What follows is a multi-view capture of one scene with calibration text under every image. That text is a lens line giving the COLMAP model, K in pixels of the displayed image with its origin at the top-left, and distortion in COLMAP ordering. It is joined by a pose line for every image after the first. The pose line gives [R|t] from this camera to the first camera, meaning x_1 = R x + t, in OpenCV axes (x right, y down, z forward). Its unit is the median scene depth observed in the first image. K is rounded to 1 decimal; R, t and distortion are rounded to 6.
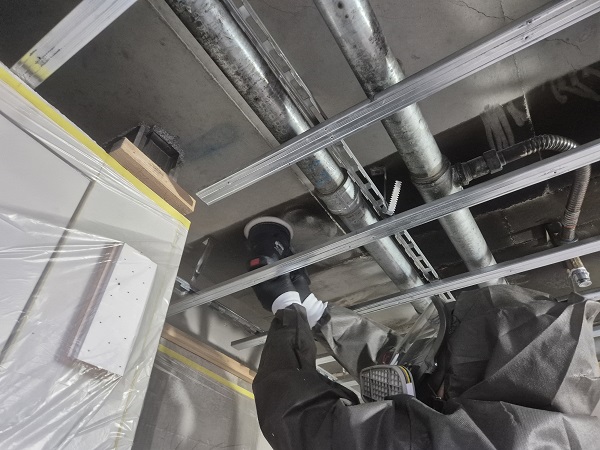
lens RADIAL K [[418.5, 0, 300.0], [0, 418.5, 225.0], [0, 0, 1]] dist [0.078063, -0.090910]
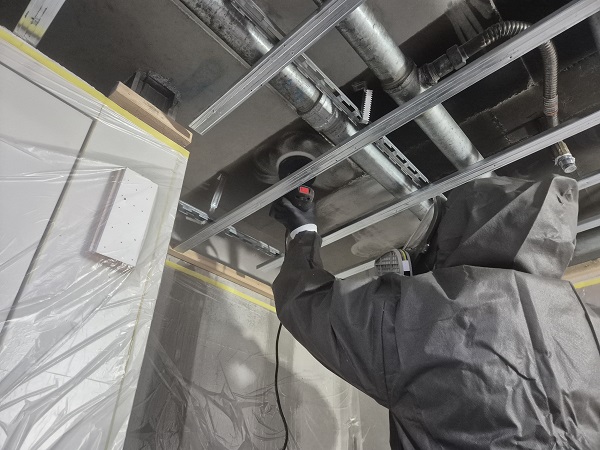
lens RADIAL K [[418.5, 0, 300.0], [0, 418.5, 225.0], [0, 0, 1]] dist [0.078063, -0.090910]
pose [[0.987509, -0.101410, -0.120586, 0.158472], [0.114581, 0.987545, 0.107828, 0.102024], [0.108149, -0.120298, 0.986829, -0.124547]]
